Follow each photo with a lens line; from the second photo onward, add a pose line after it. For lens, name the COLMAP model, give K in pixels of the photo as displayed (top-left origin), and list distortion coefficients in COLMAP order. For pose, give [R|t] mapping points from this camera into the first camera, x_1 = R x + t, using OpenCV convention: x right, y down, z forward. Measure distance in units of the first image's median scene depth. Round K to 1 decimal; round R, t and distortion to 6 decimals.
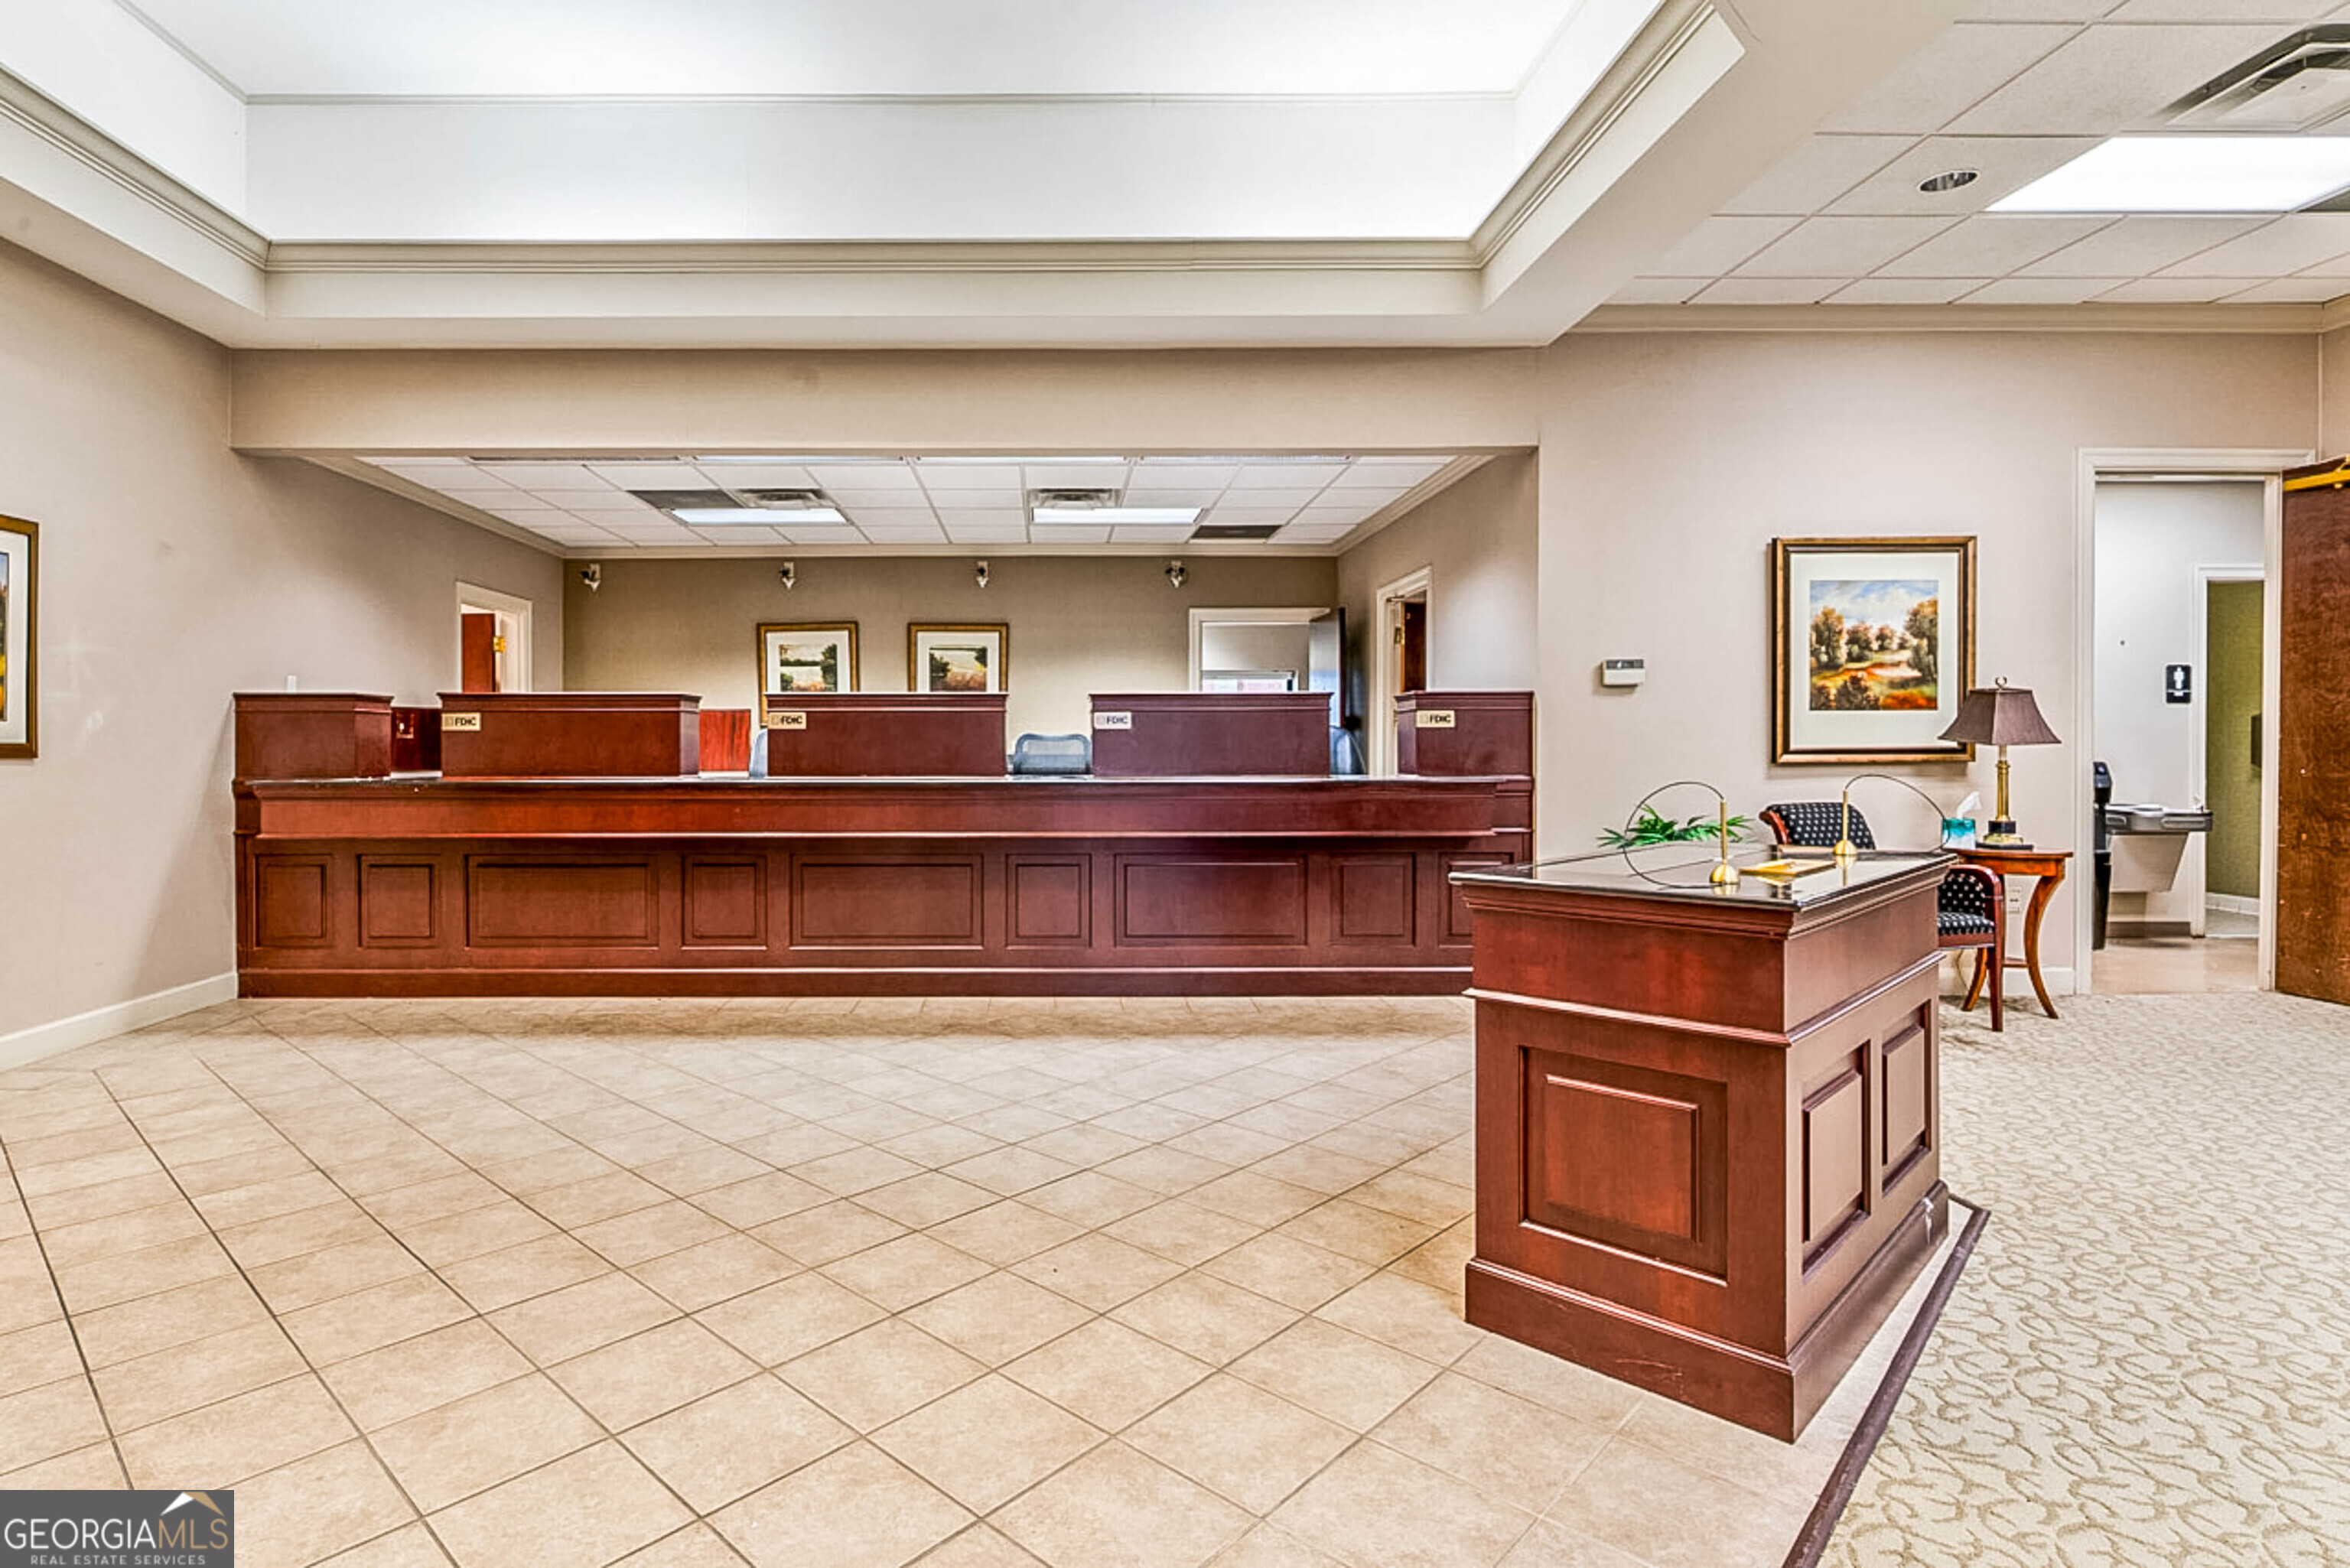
lens RADIAL K [[1189.8, 0, 1057.6], [0, 1189.8, 754.4], [0, 0, 1]] dist [0.000865, 0.000385]
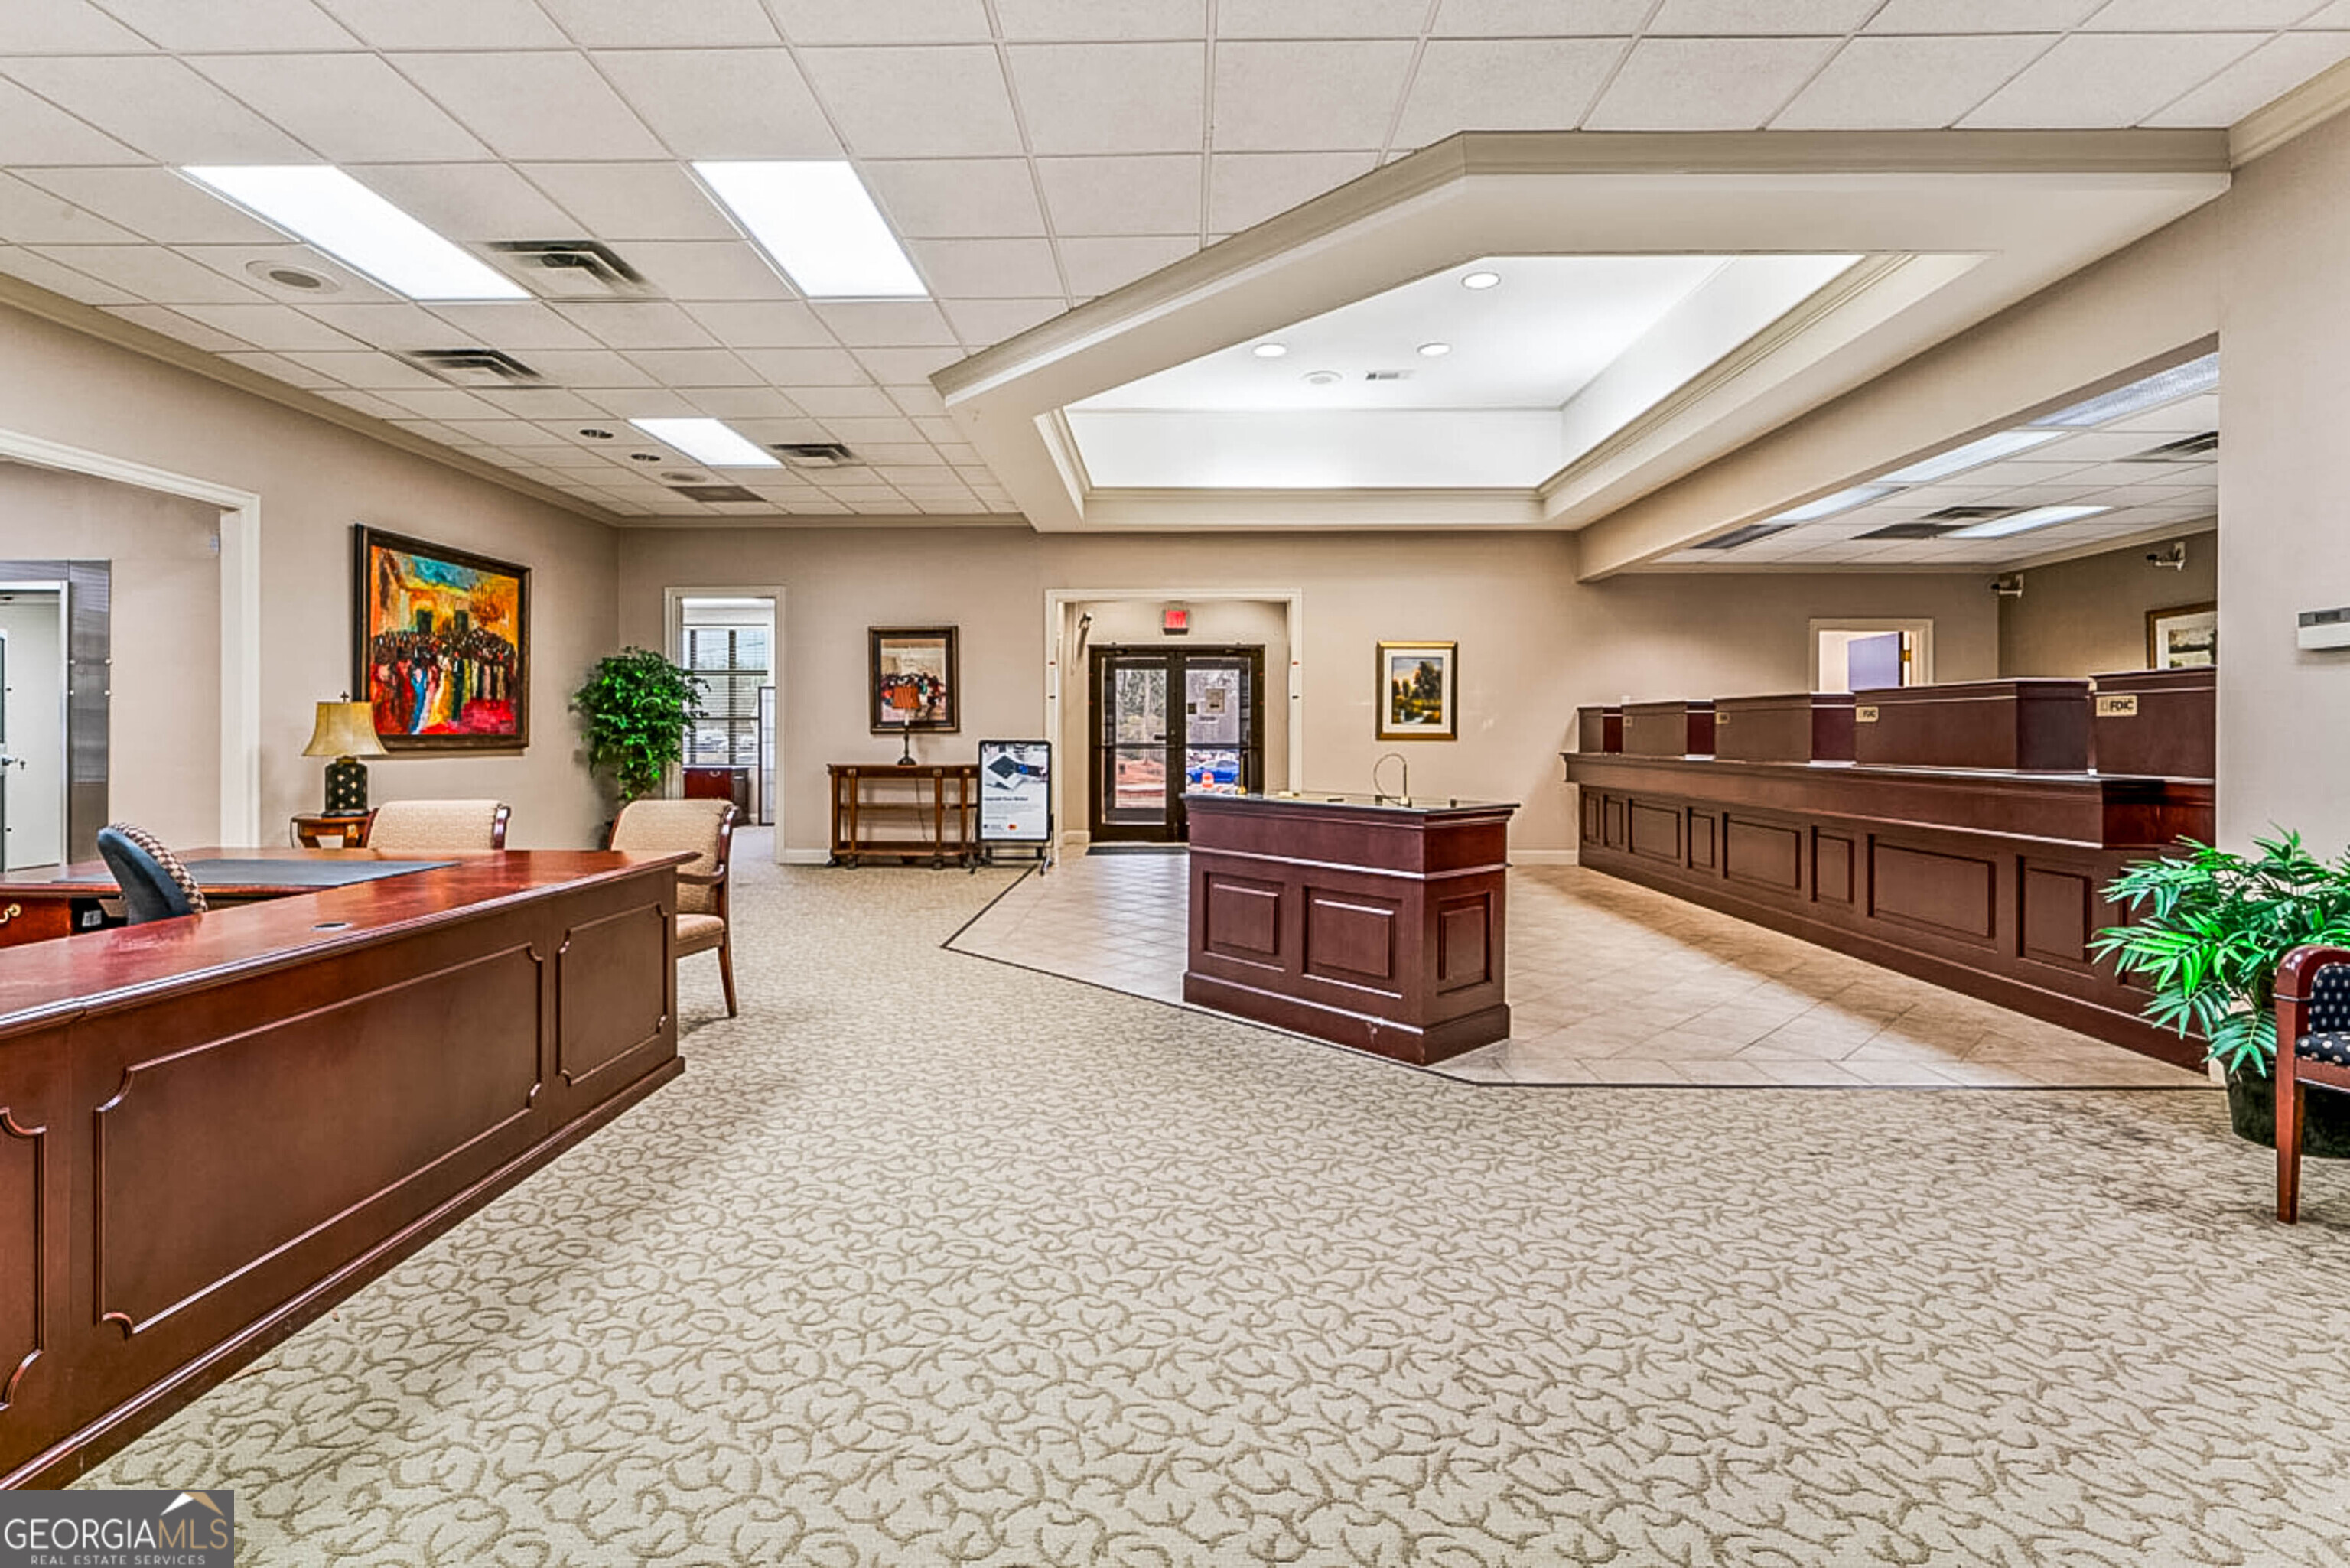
lens RADIAL K [[1053.5, 0, 1173.9], [0, 1053.5, 731.2], [0, 0, 1]] dist [0.001995, 0.000169]
pose [[0.001394, -0.000253, -0.999999, 1.064864], [-0.011505, 0.999934, -0.000269, -0.004586], [0.999933, 0.011505, 0.001391, 0.357217]]
